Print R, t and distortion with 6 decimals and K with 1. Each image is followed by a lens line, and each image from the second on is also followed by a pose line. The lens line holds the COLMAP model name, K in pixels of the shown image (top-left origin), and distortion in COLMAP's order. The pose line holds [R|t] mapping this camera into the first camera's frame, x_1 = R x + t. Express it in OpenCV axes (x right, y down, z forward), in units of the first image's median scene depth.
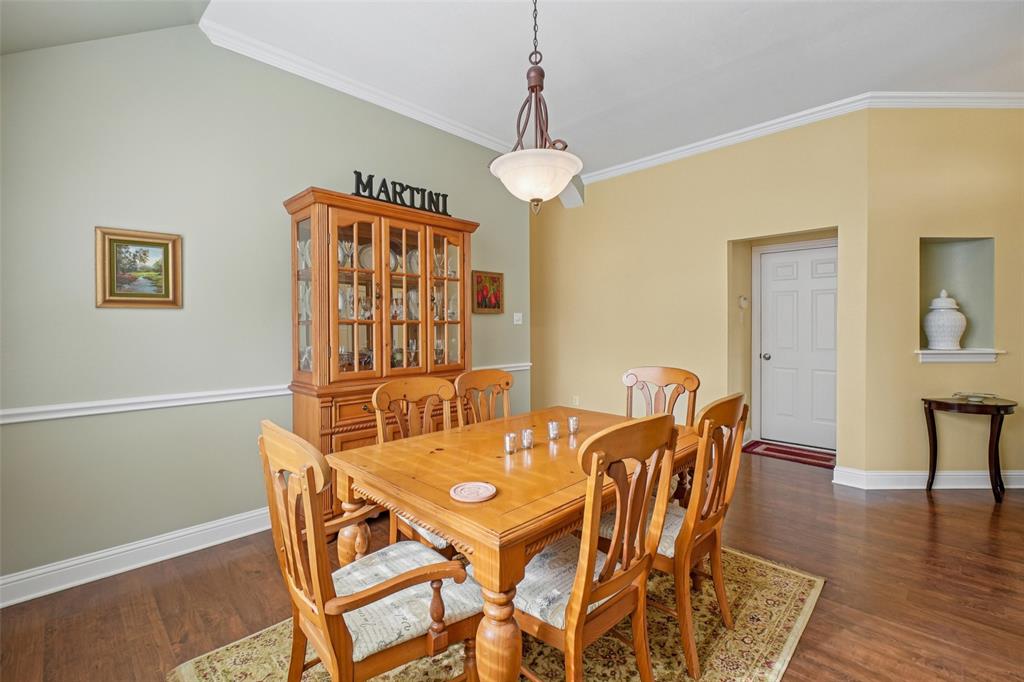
lens RADIAL K [[457.1, 0, 499.1], [0, 457.1, 335.8], [0, 0, 1]] dist [-0.000394, 0.000000]
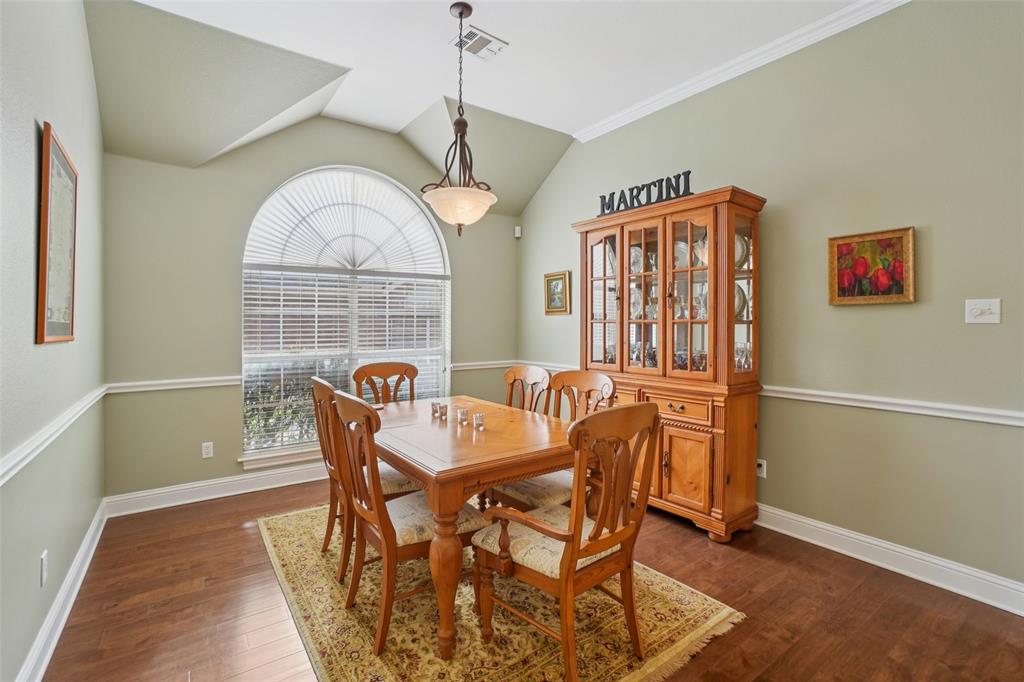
lens RADIAL K [[461.0, 0, 512.0], [0, 461.0, 341.0], [0, 0, 1]] dist [-0.066139, 0.030504]
pose [[-0.157739, 0.044144, -0.986494, 0.854066], [-0.014137, 0.998797, 0.046955, -0.031369], [0.987380, 0.021352, -0.156926, 0.893346]]
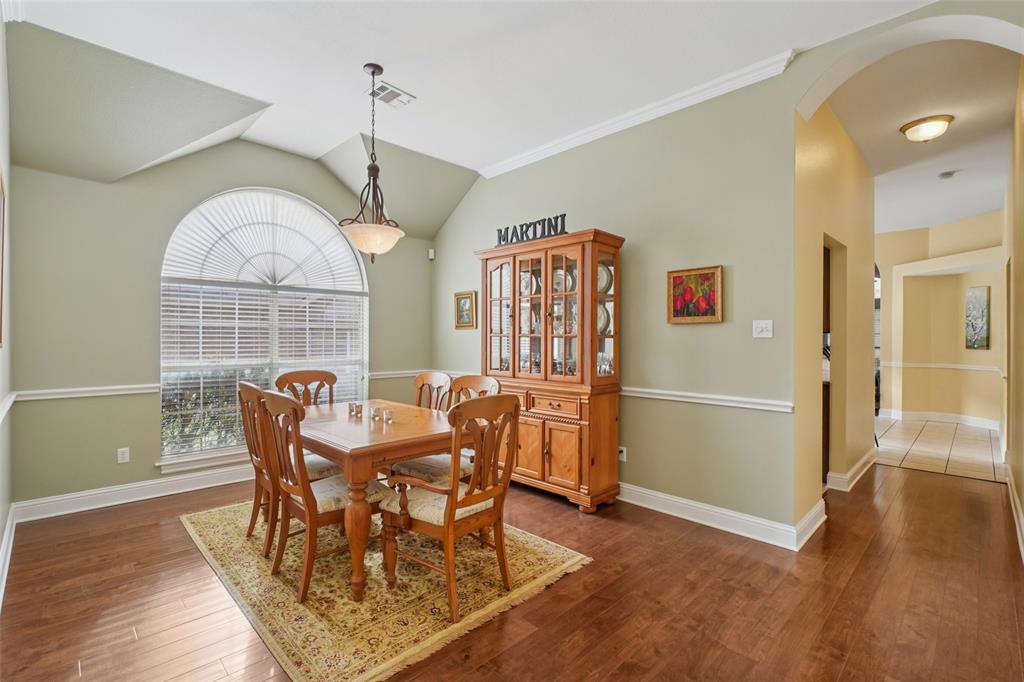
lens RADIAL K [[461.2, 0, 504.7], [0, 461.2, 354.1], [0, 0, 1]] dist [0.000420, 0.000077]
pose [[-0.013743, 0.045087, -0.998889, 1.047965], [-0.022115, 0.998725, 0.045384, -0.035971], [0.999661, 0.022714, -0.012729, 0.969345]]
